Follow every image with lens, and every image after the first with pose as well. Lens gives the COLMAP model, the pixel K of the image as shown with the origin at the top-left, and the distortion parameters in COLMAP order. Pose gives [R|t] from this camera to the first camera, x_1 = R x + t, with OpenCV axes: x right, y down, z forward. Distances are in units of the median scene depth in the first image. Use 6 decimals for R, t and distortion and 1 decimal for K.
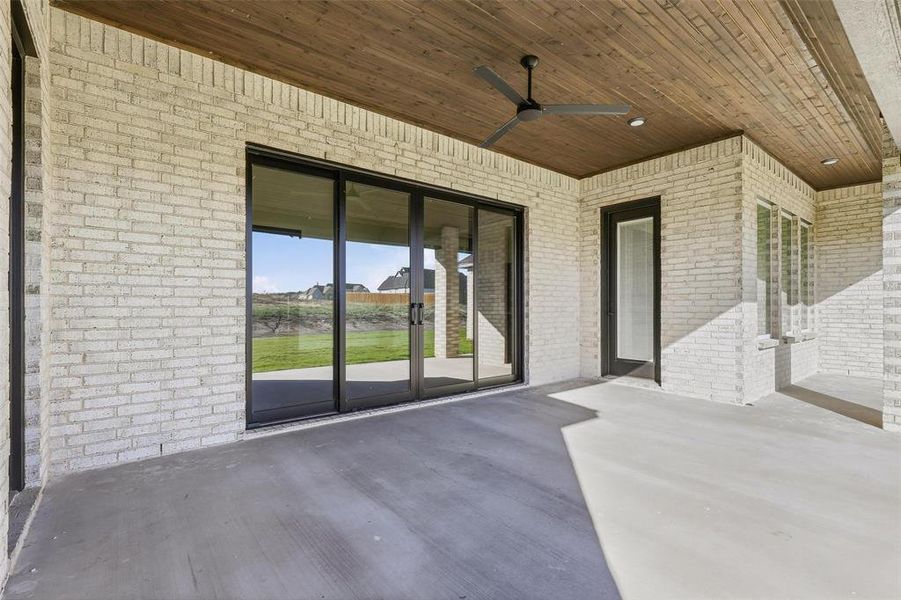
lens RADIAL K [[413.2, 0, 450.5], [0, 413.2, 300.0], [0, 0, 1]] dist [0.001002, -0.000139]
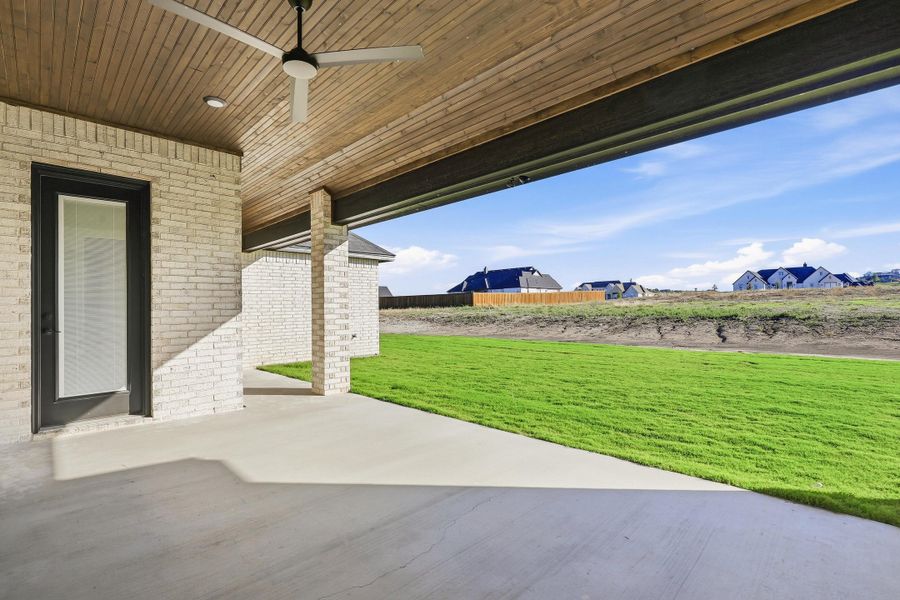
lens RADIAL K [[412.8, 0, 450.0], [0, 412.8, 300.0], [0, 0, 1]] dist [0.001002, -0.000139]
pose [[-0.101293, 0.021225, 0.994630, -0.367386], [0.002226, 0.999775, -0.021108, -0.001658], [-0.994854, 0.000076, -0.101317, 0.506996]]
